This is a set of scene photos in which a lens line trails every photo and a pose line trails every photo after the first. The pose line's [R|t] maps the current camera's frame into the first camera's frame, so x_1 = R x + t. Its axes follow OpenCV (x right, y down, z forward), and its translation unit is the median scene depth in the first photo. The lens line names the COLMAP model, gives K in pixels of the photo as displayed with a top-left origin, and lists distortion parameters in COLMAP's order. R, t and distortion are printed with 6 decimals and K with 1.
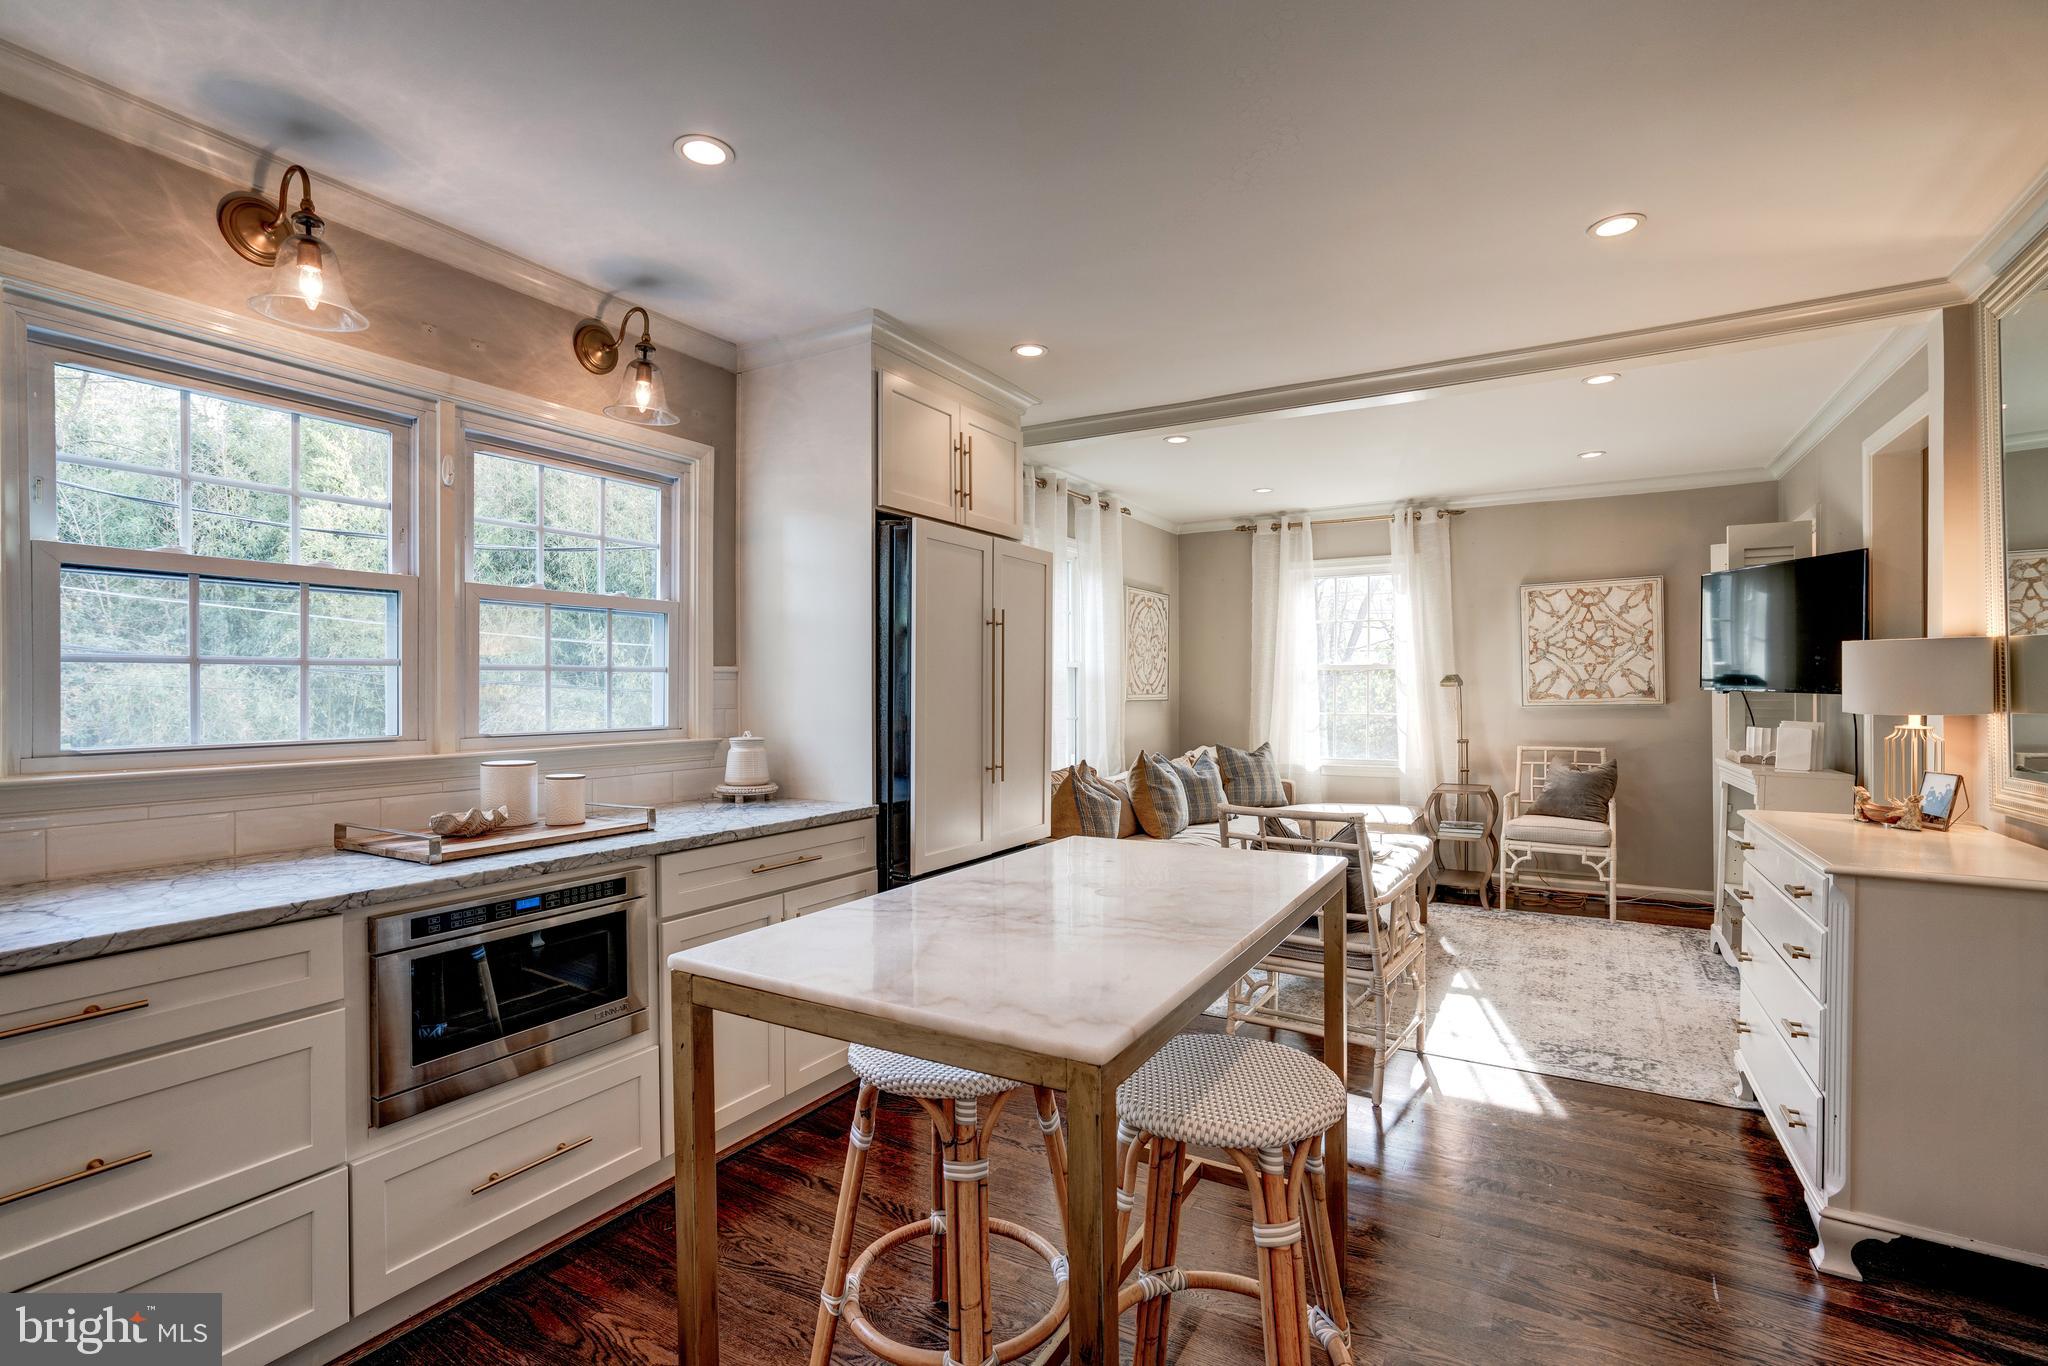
lens RADIAL K [[955.2, 0, 1070.7], [0, 955.2, 689.7], [0, 0, 1]] dist [-0.072864, 0.049455]
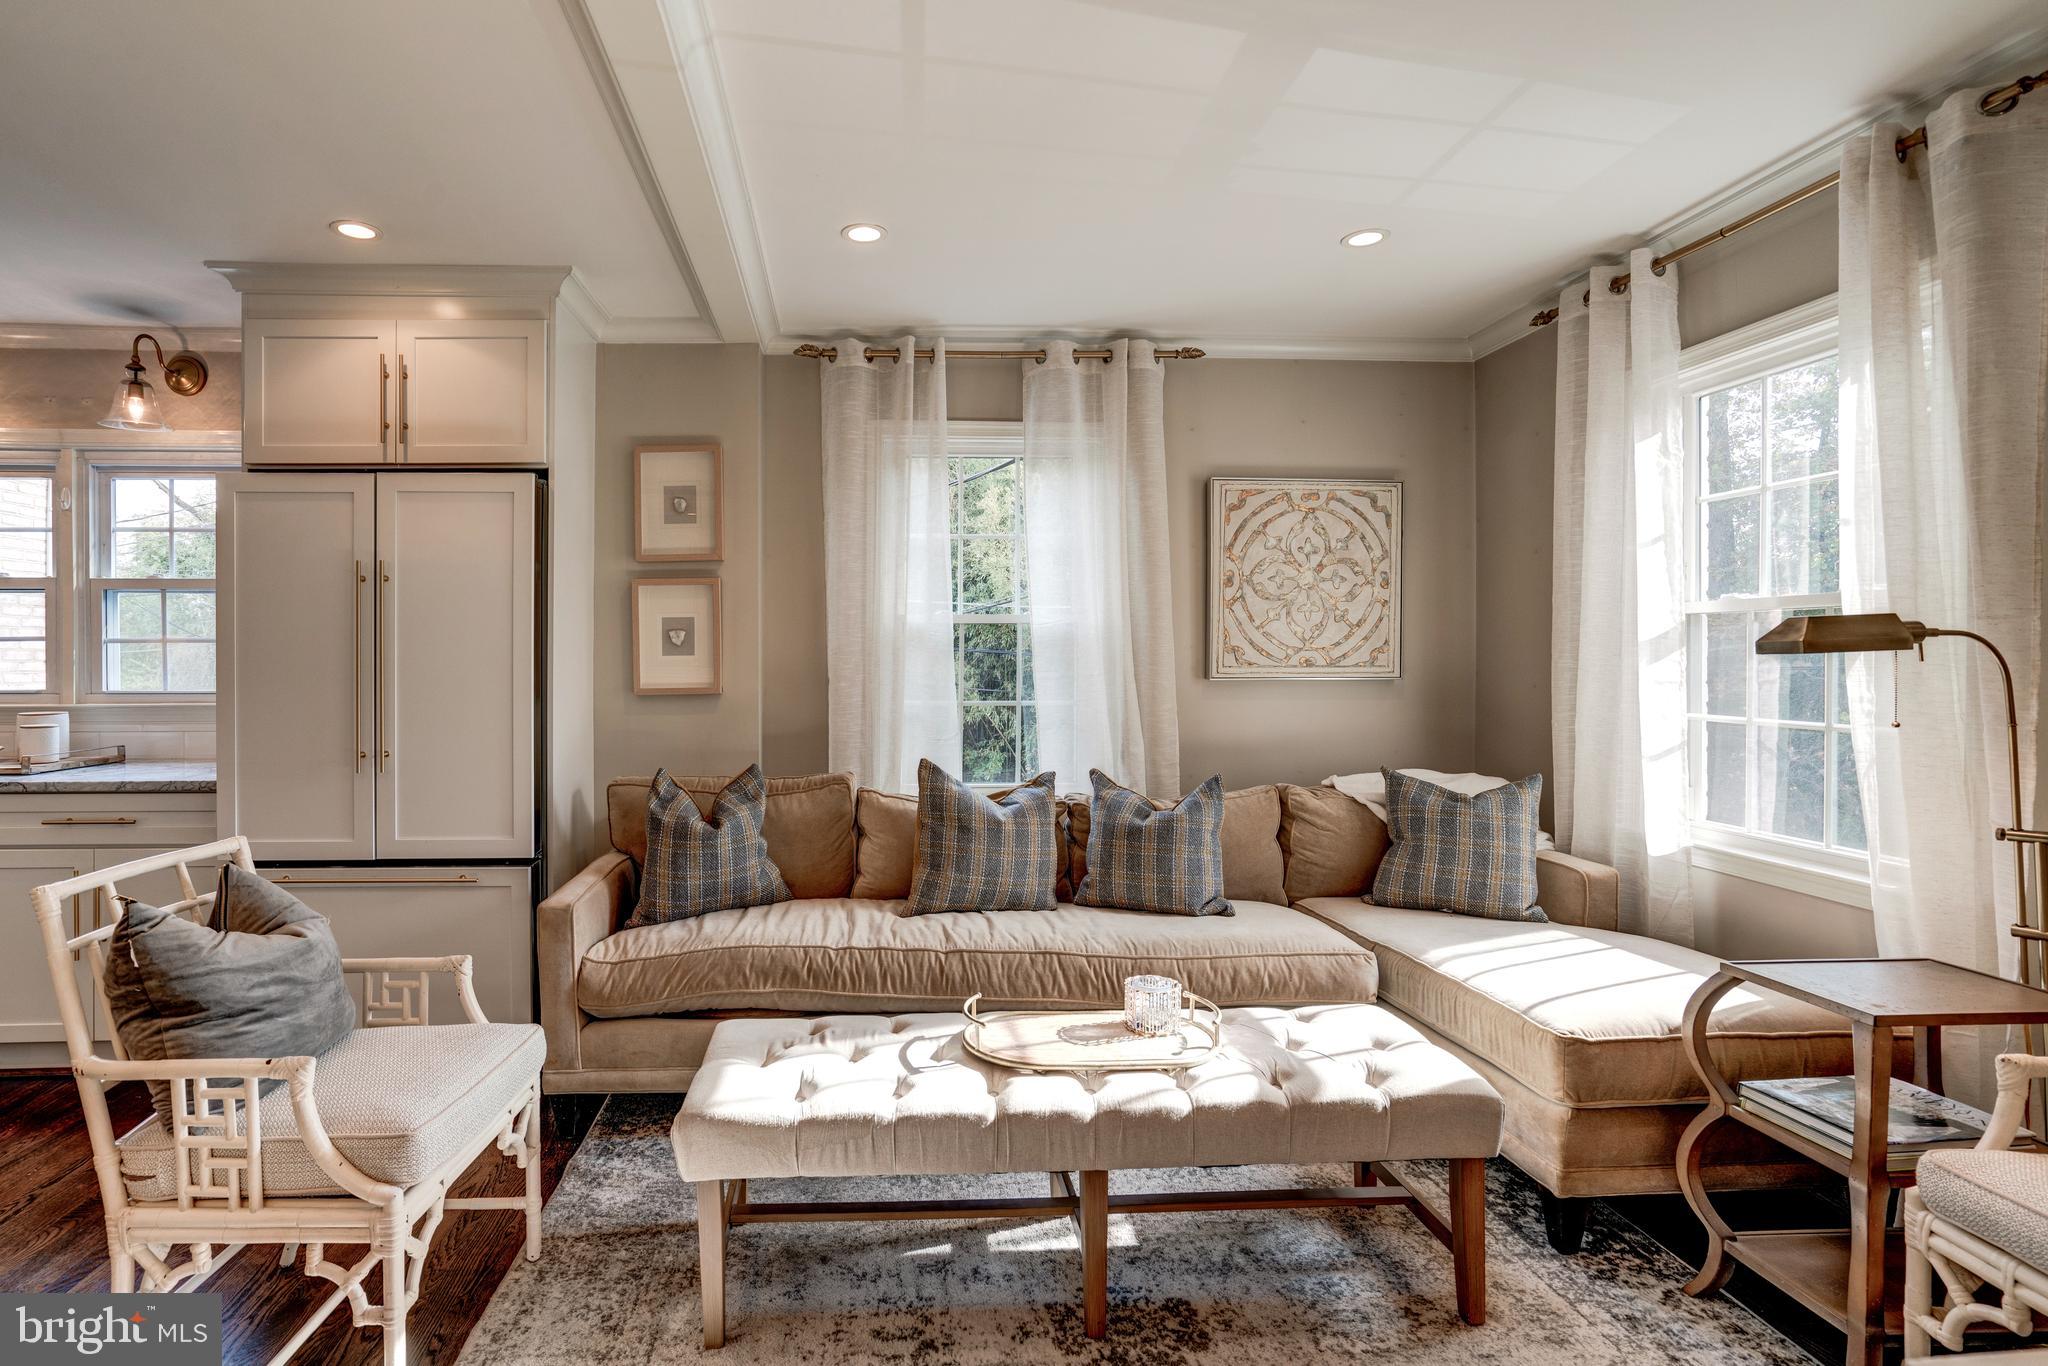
lens RADIAL K [[1042.5, 0, 1047.7], [0, 1042.5, 660.3], [0, 0, 1]] dist [-0.077458, 0.048149]
pose [[0.519810, 0.001058, -0.854281, 0.579875], [-0.001146, 0.999999, 0.000541, 0.000673], [0.854281, 0.000698, 0.519811, 0.625716]]
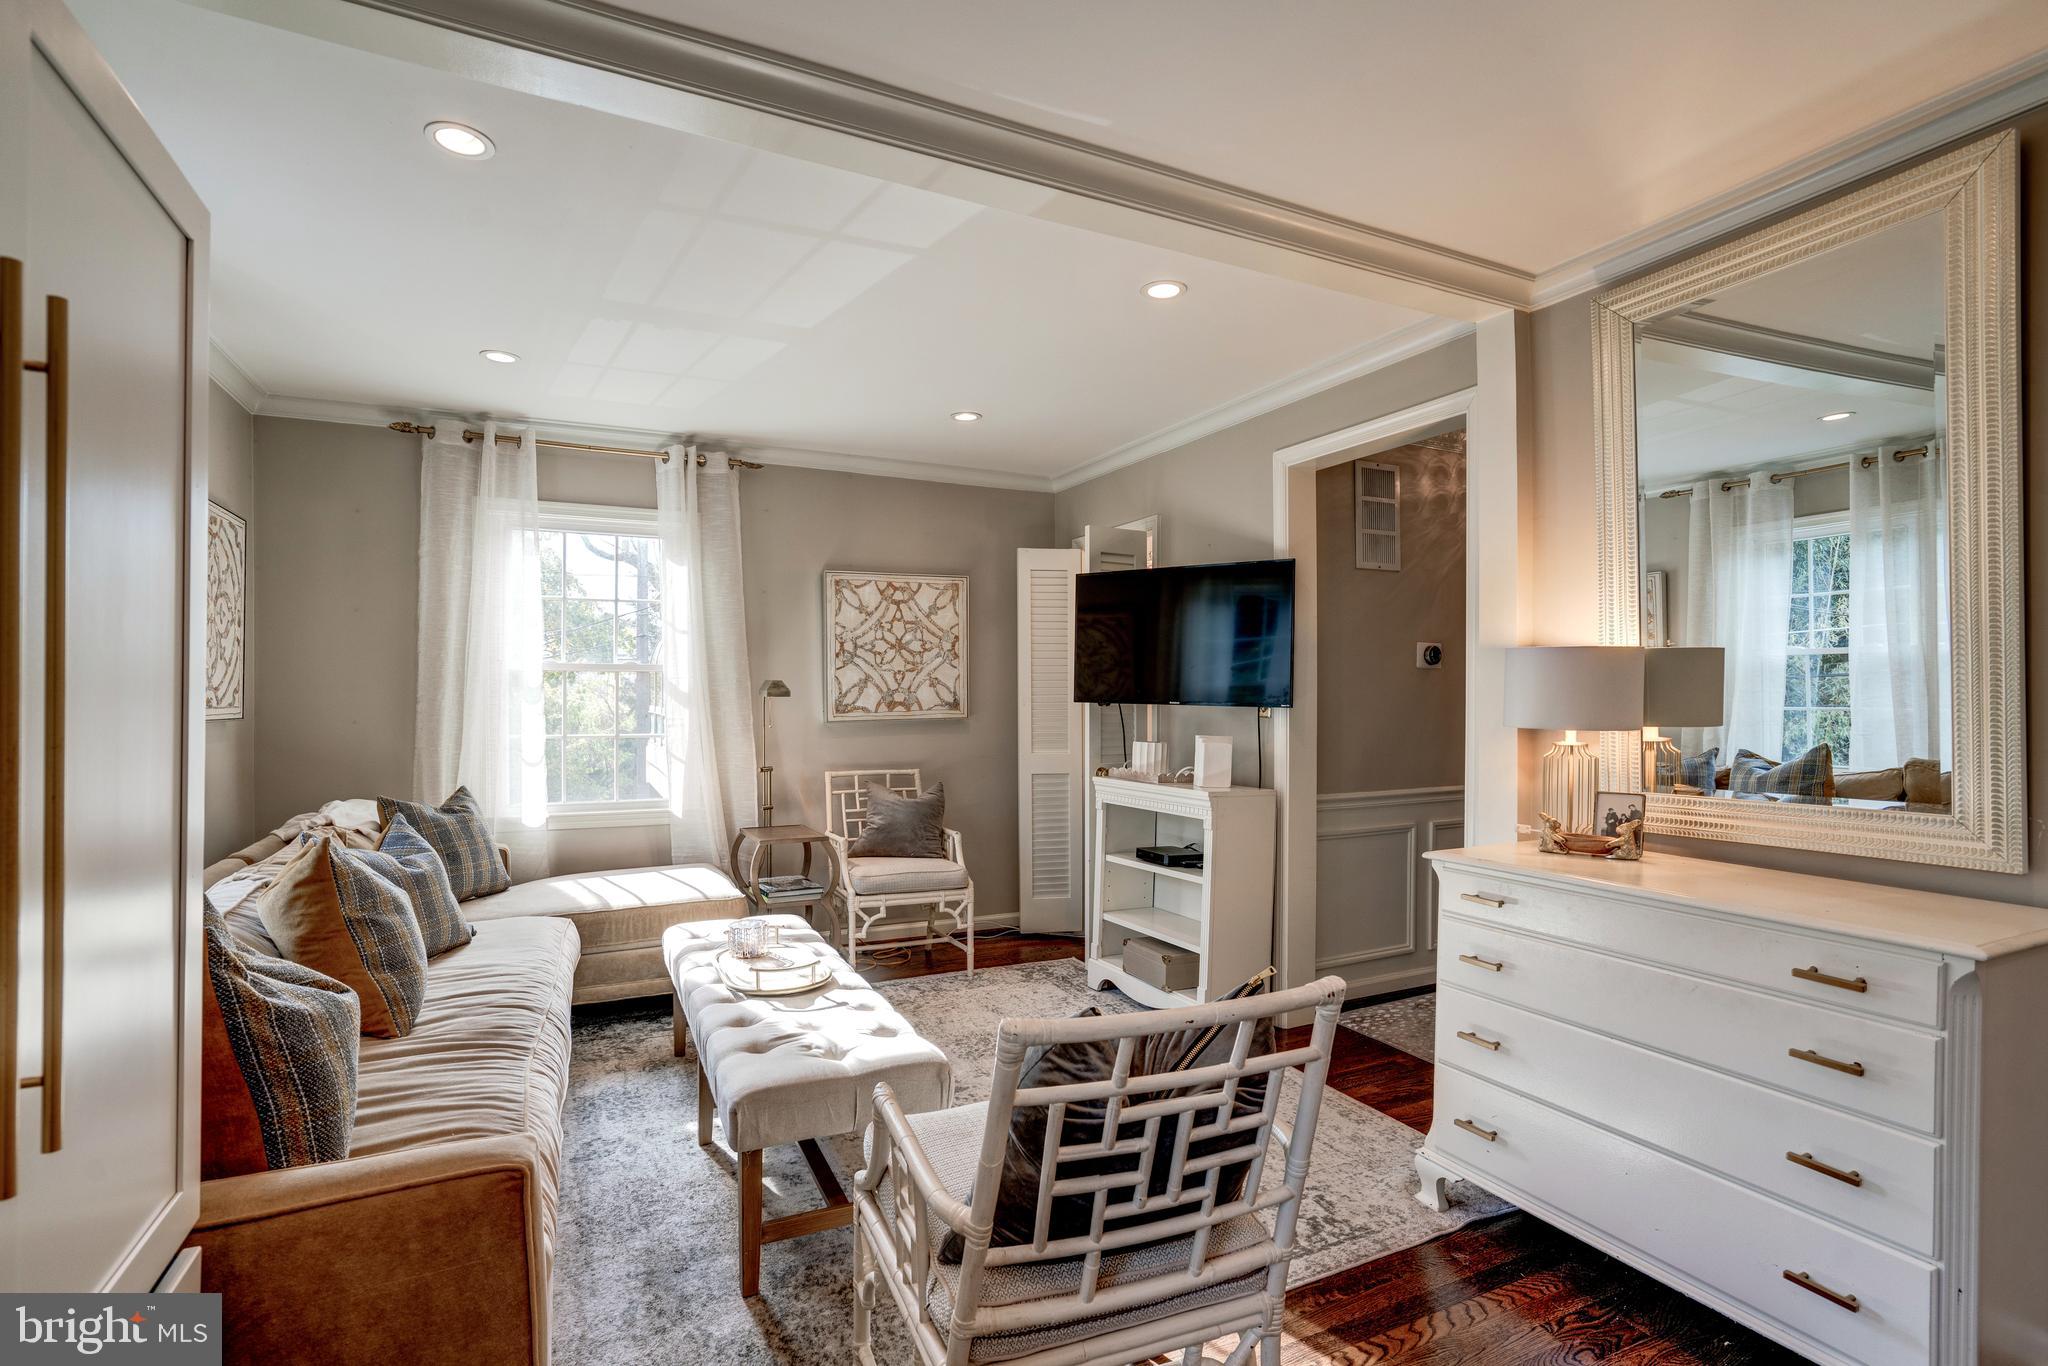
lens RADIAL K [[938.8, 0, 1031.2], [0, 938.8, 693.9], [0, 0, 1]] dist [-0.051063, 0.030375]
pose [[0.602580, 0.008433, 0.798014, -0.060915], [0.001220, 0.999933, -0.011488, 0.003543], [-0.798057, 0.007896, 0.602530, 0.428847]]
